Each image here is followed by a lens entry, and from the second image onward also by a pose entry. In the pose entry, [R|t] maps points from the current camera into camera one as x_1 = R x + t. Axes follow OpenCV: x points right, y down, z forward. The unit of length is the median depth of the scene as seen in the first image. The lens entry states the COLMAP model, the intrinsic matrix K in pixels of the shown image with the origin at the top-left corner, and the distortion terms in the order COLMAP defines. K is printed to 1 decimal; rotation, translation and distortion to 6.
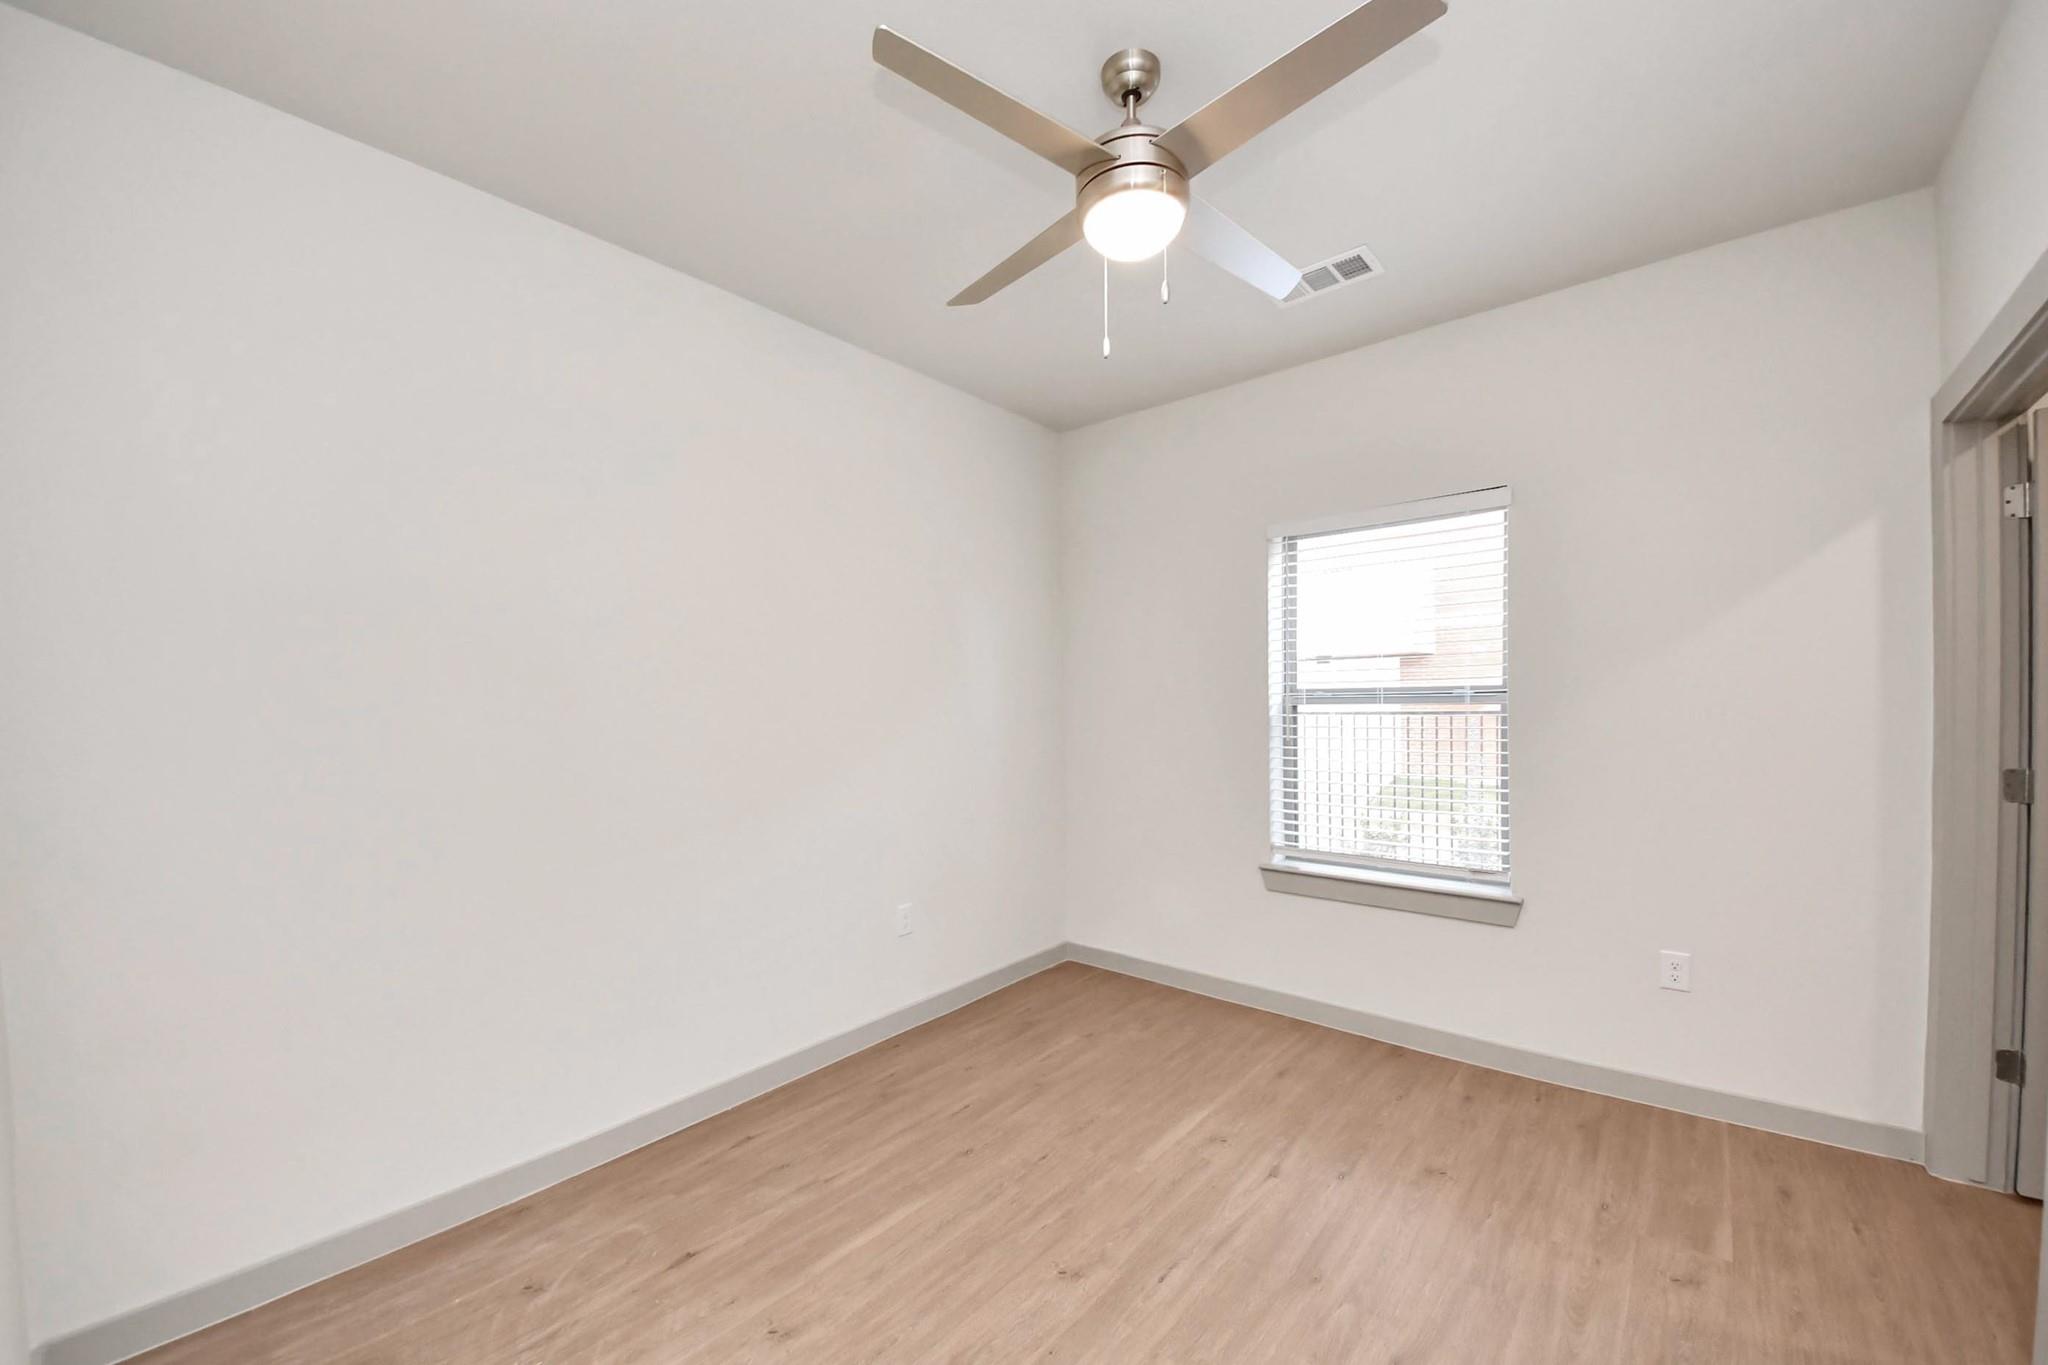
lens RADIAL K [[835.4, 0, 1022.6], [0, 835.4, 720.6], [0, 0, 1]] dist [0.100640, -0.051303]
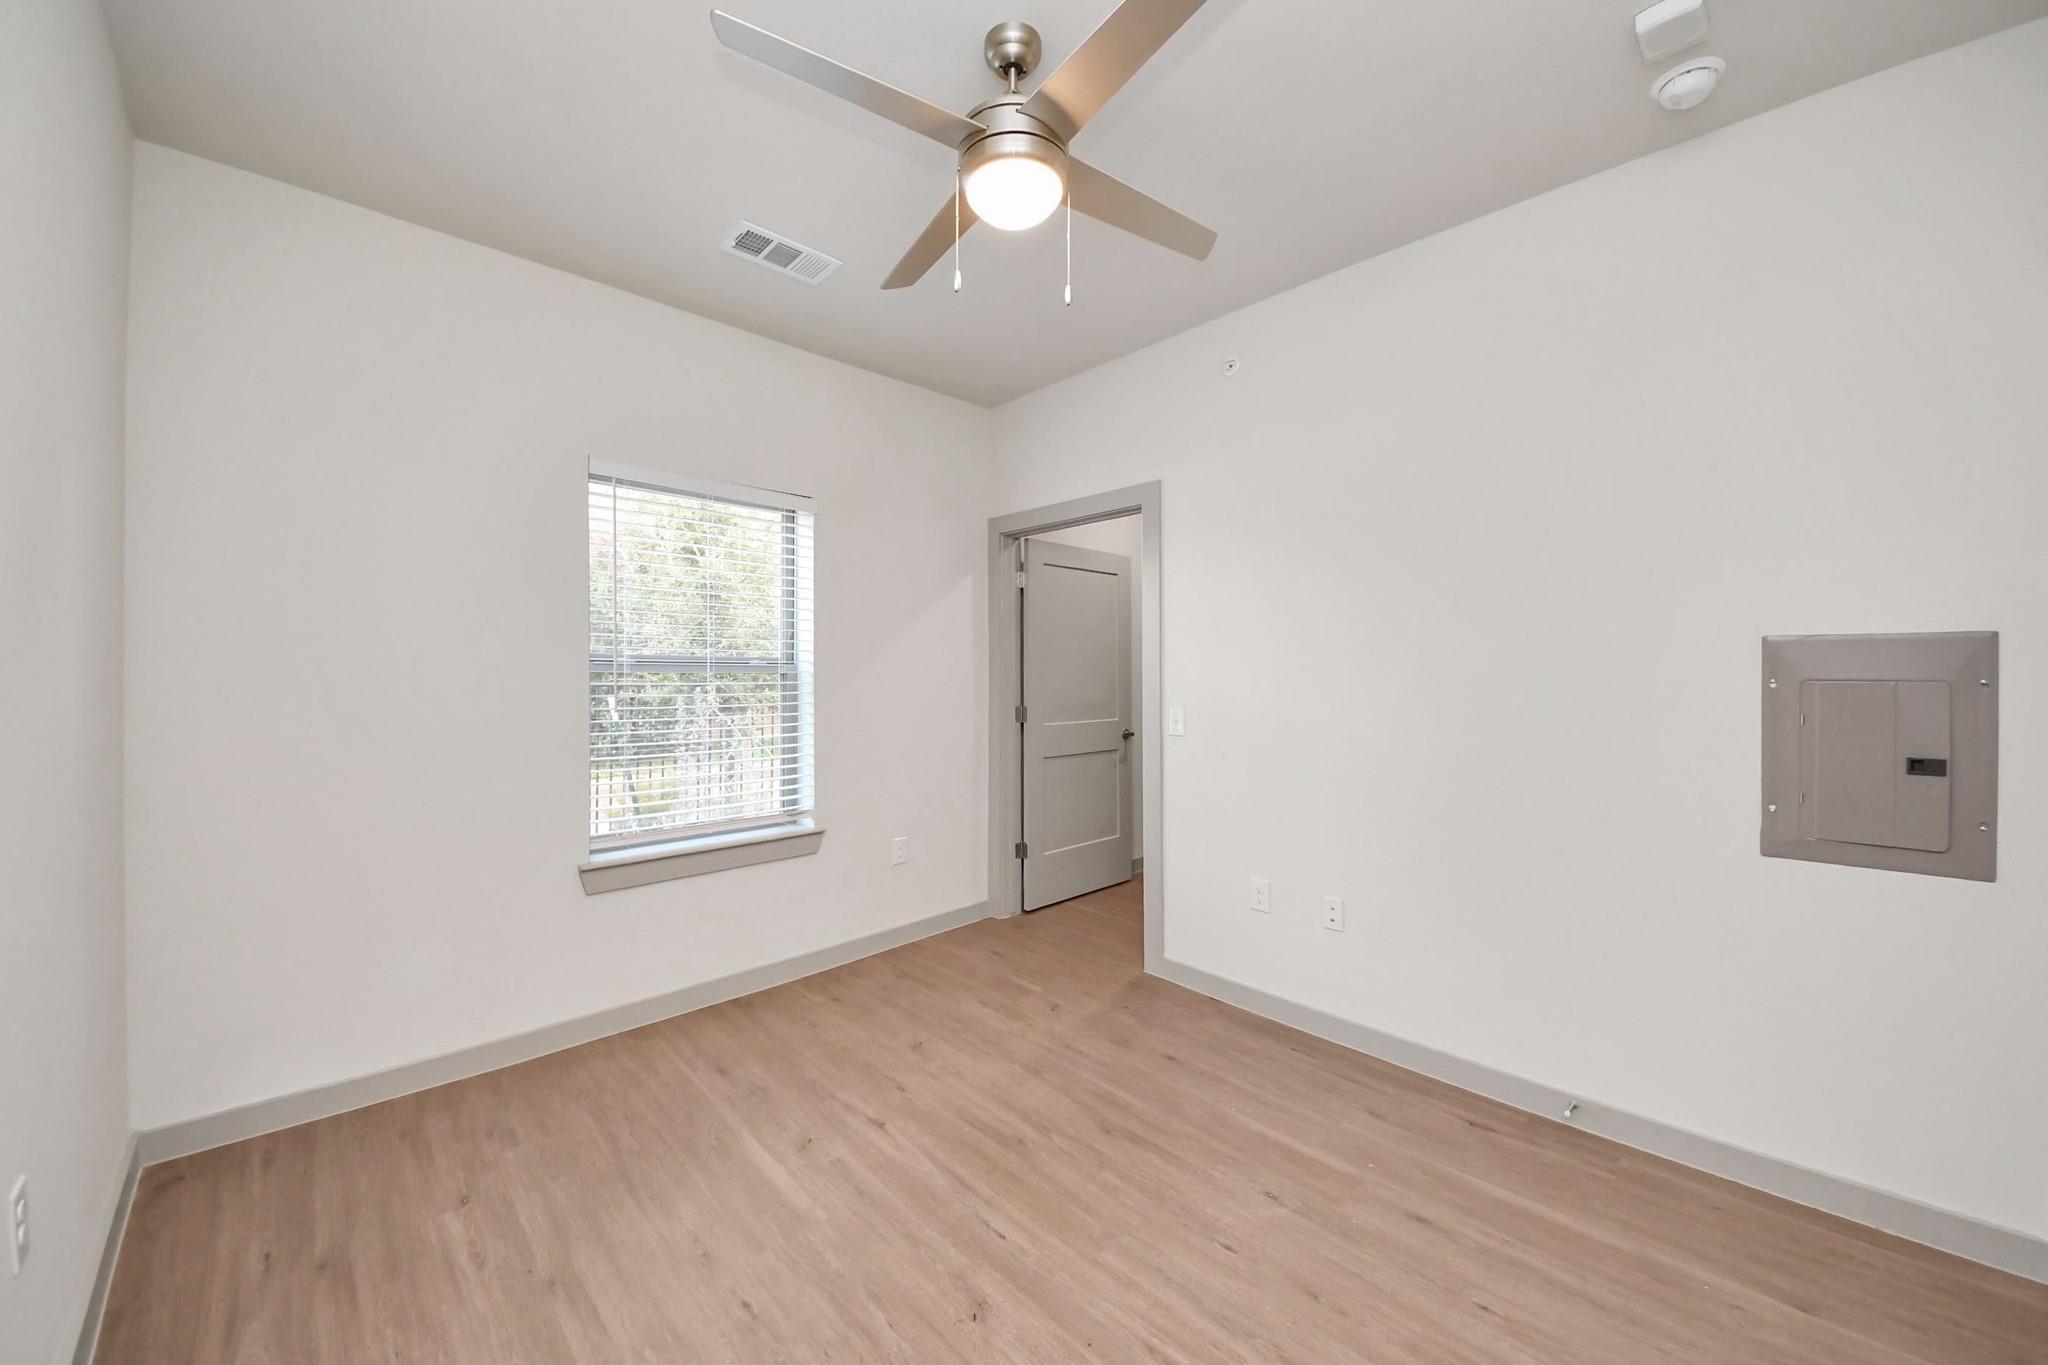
lens RADIAL K [[761.7, 0, 1024.0], [0, 761.7, 682.5], [0, 0, 1]] dist [0.058383, -0.030209]
pose [[0.108158, 0.002542, 0.994130, -0.570871], [0.017485, 0.999837, -0.004459, 0.004223], [-0.993980, 0.017865, 0.108096, 0.666068]]
